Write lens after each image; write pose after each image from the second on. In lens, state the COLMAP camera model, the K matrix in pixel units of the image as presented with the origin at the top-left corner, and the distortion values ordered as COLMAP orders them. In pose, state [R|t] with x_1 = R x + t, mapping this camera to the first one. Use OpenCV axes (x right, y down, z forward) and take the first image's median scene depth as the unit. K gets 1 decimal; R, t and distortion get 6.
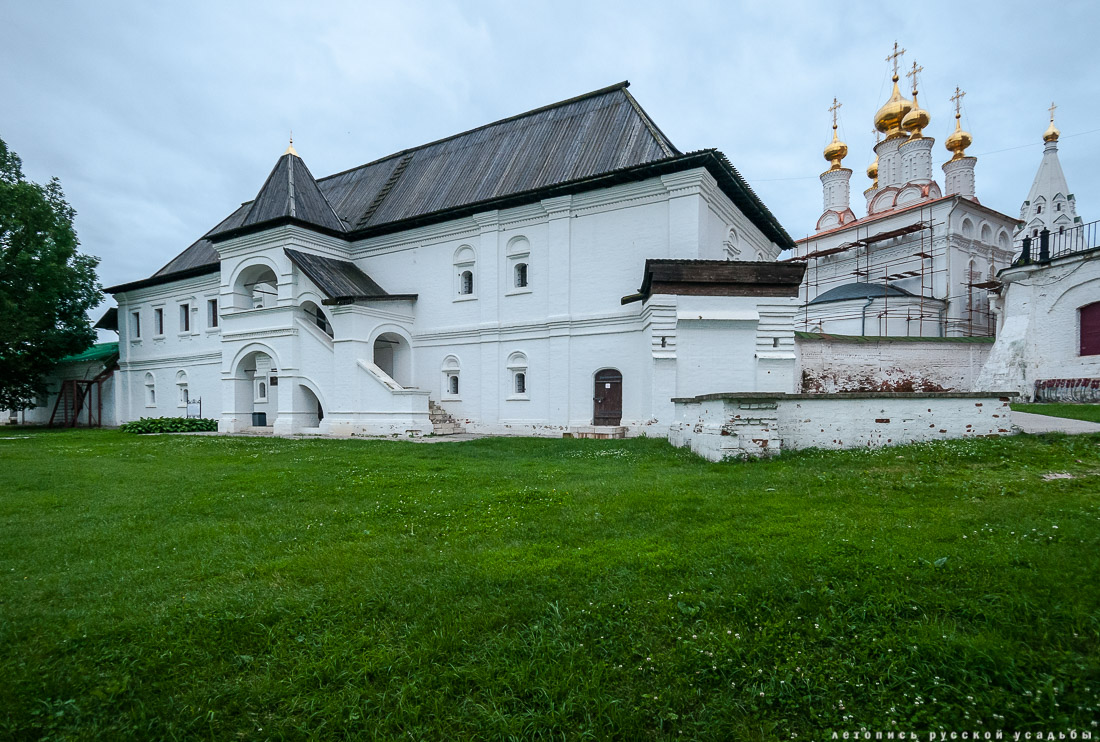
lens RADIAL K [[607.1, 0, 551.7], [0, 607.1, 419.8], [0, 0, 1]] dist [0.001521, -0.000832]
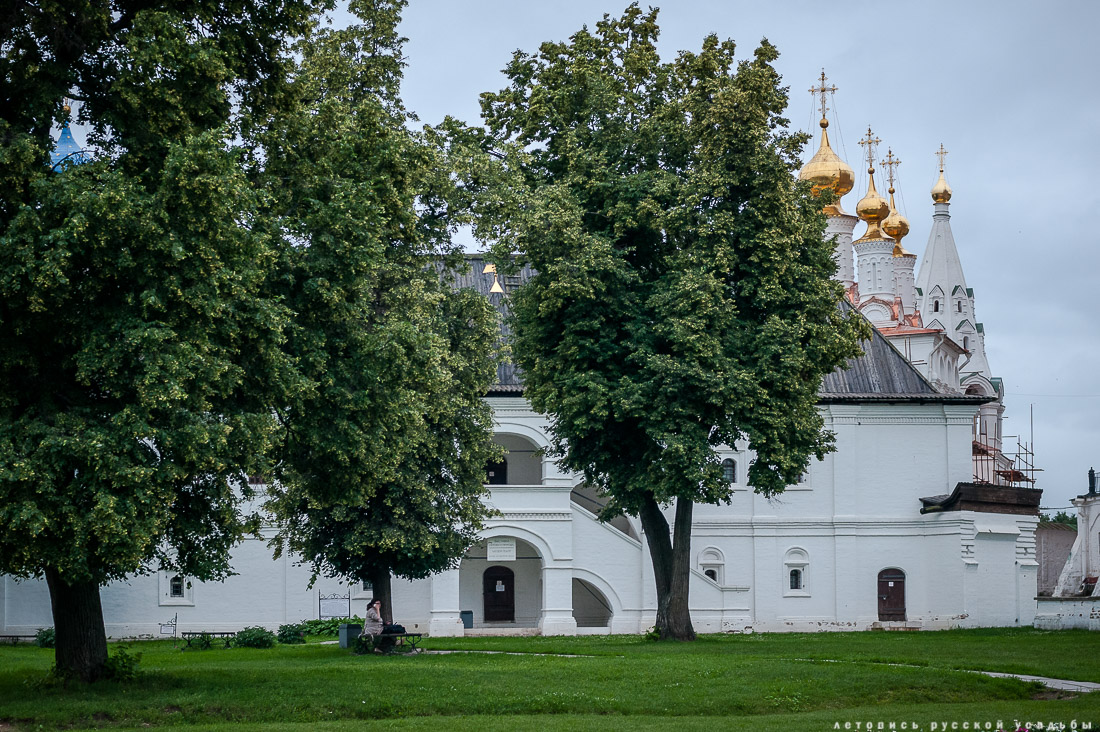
lens RADIAL K [[2379.0, 0, 550.0], [0, 2379.0, 366.0], [0, 0, 1]] dist [0.043800, 0.194896]
pose [[0.776369, 0.064784, 0.626941, -2.815608], [0.015186, 0.992492, -0.121363, 0.058669], [-0.630096, 0.103743, 0.769556, -1.765409]]
